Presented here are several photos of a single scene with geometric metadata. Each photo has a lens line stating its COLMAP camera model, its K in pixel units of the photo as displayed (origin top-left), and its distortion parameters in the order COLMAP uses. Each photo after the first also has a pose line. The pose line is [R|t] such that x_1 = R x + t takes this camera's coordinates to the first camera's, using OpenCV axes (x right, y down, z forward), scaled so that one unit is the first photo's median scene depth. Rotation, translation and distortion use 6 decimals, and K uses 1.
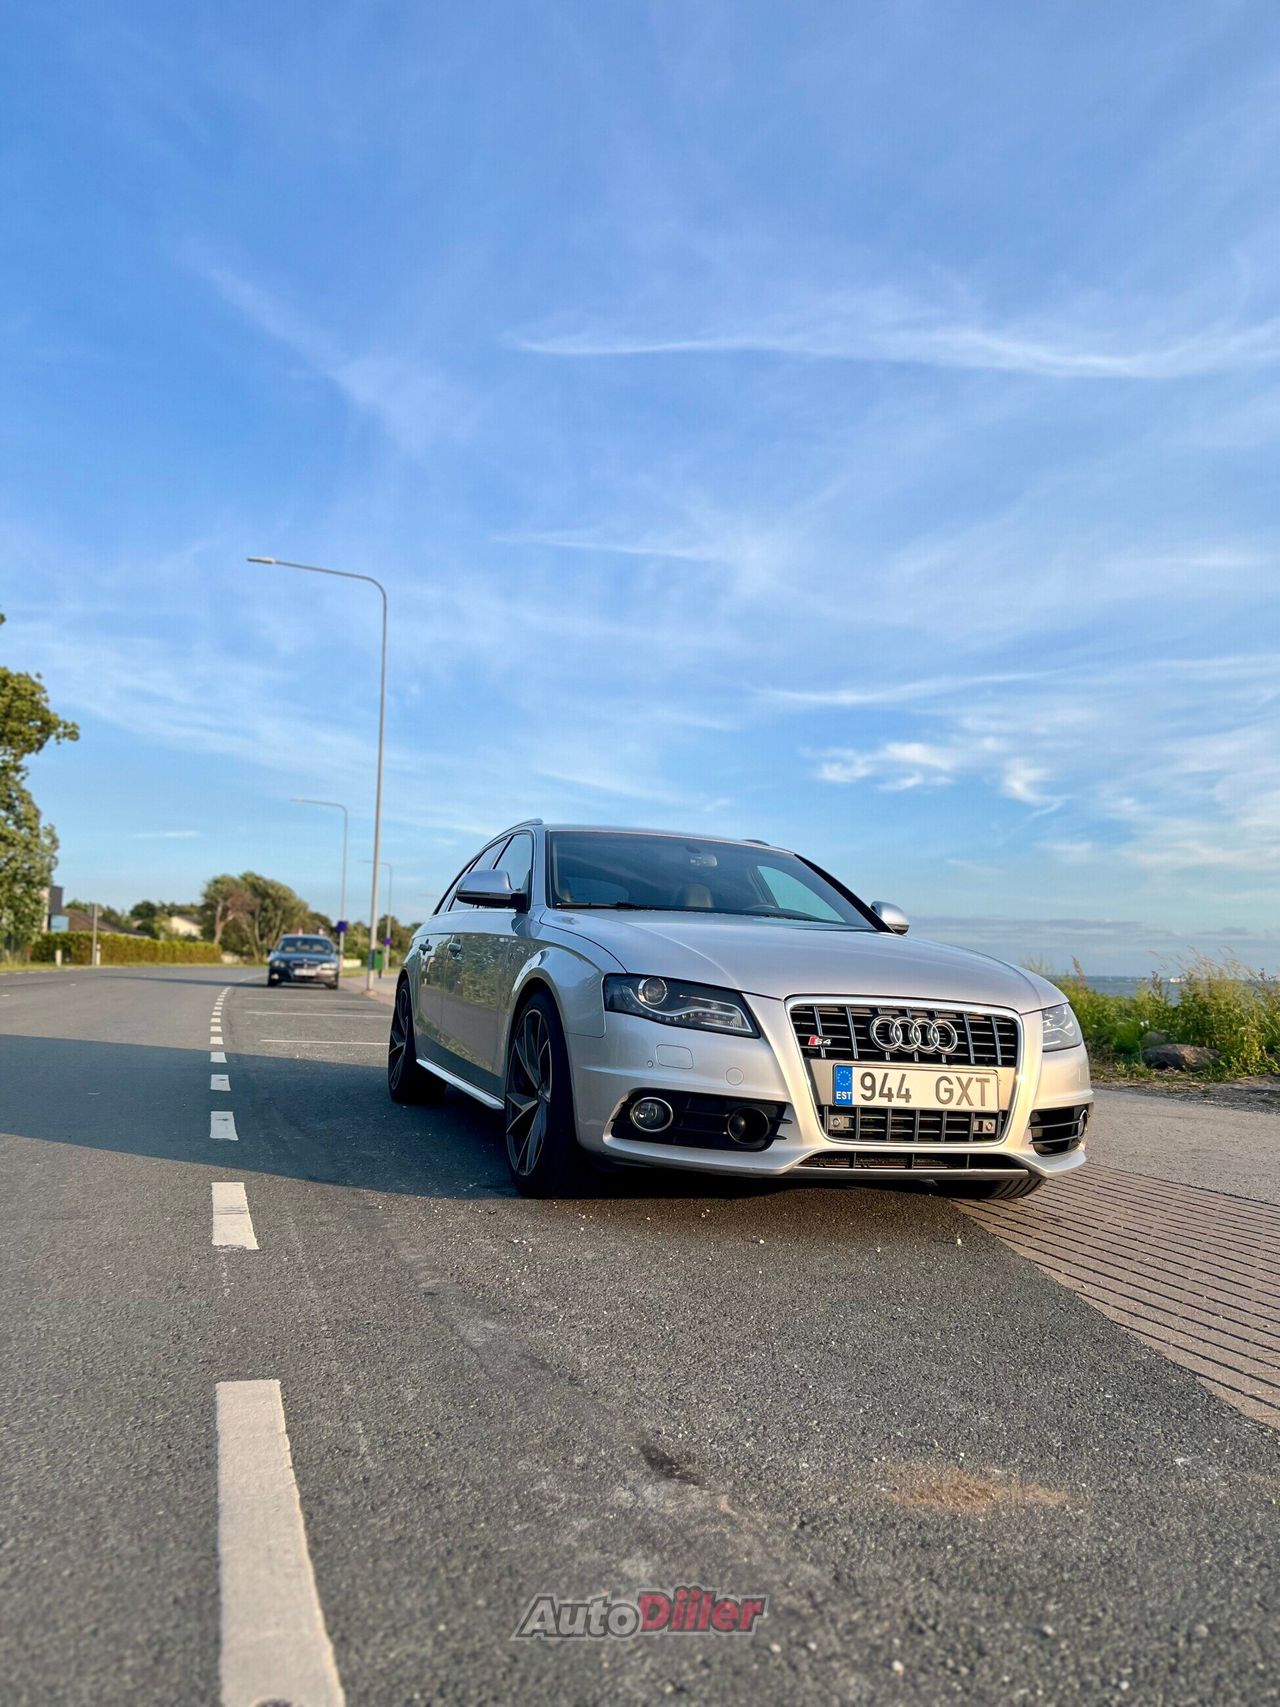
lens RADIAL K [[1262.0, 0, 635.3], [0, 1262.0, 855.6], [0, 0, 1]] dist [0.106584, 0.000371]
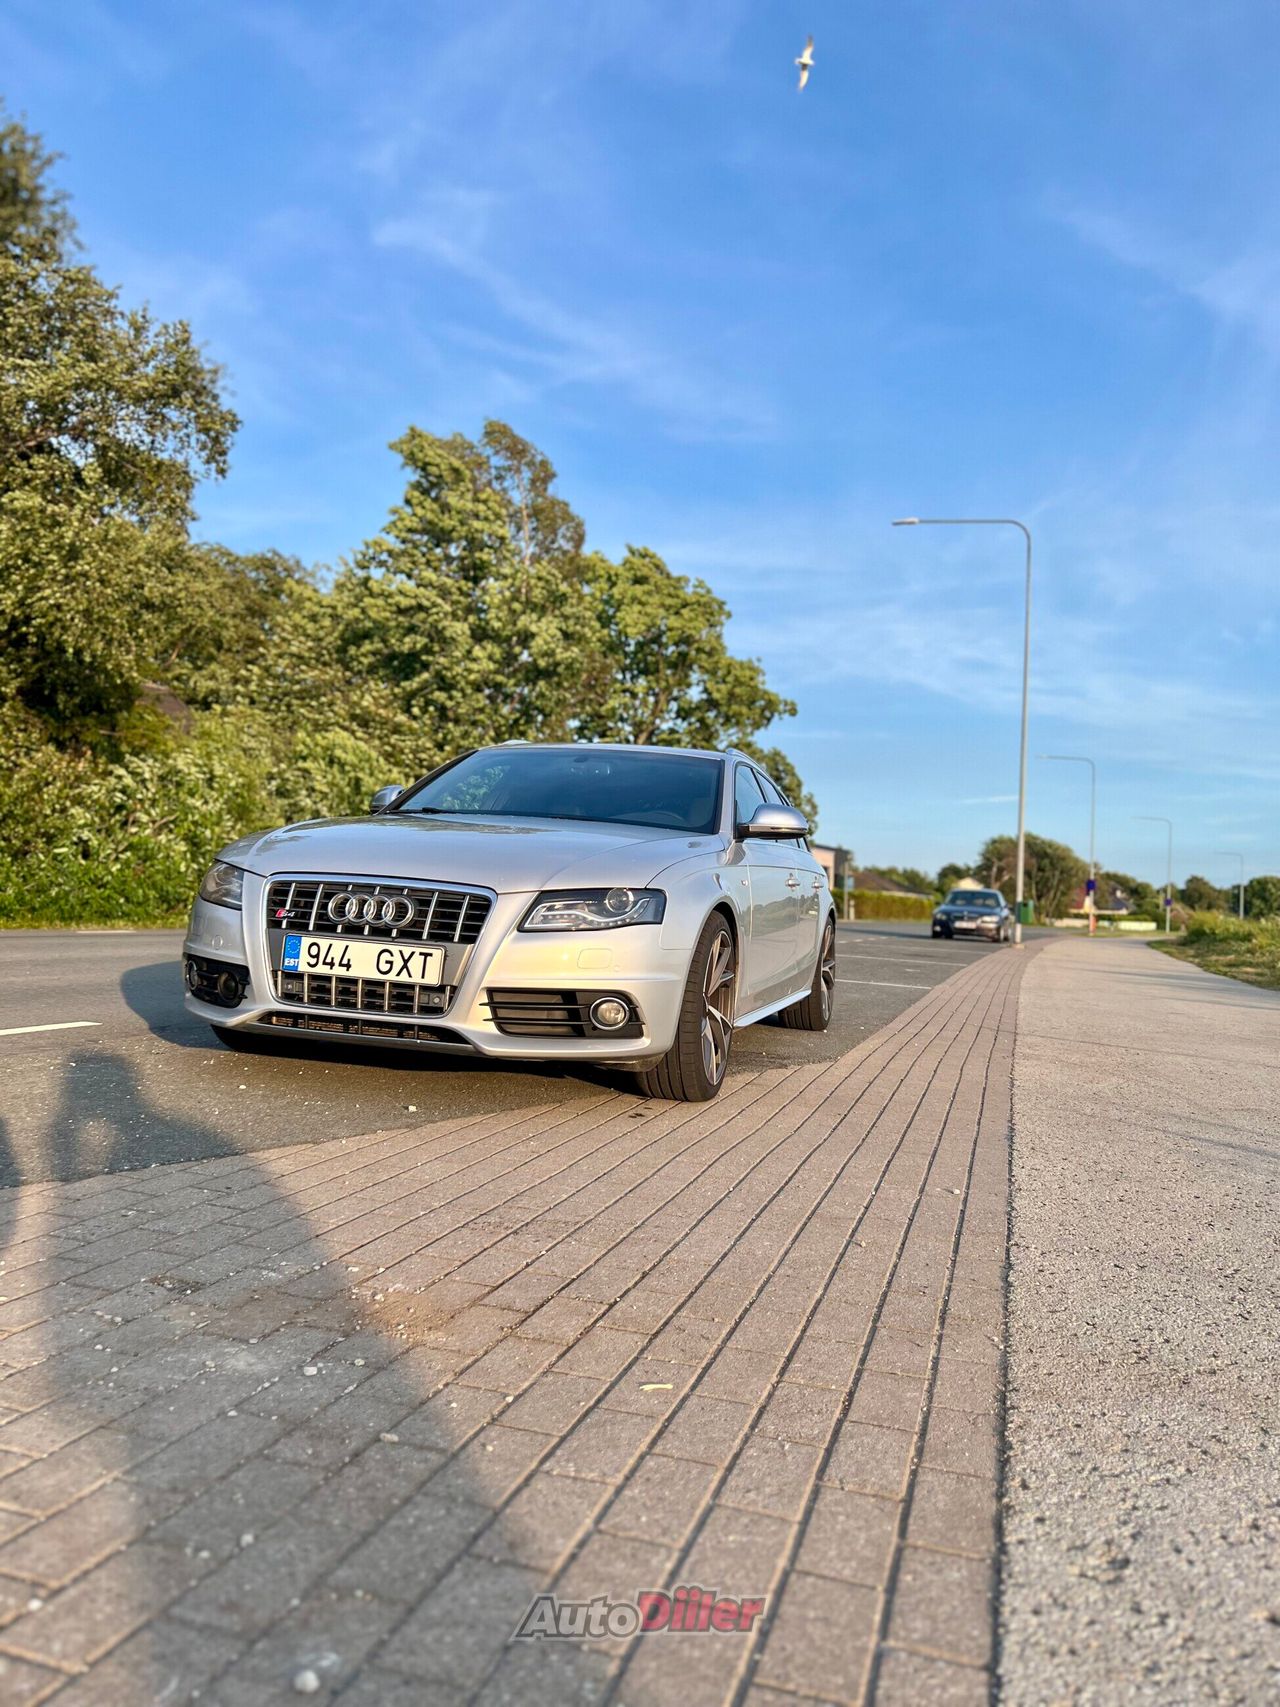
lens RADIAL K [[1262.0, 0, 635.3], [0, 1262.0, 855.6], [0, 0, 1]] dist [0.106584, 0.000371]
pose [[0.805073, -0.018472, -0.592887, 0.997469], [0.035182, 0.999242, 0.016640, 0.085617], [0.592131, -0.034255, 0.805113, 0.286006]]
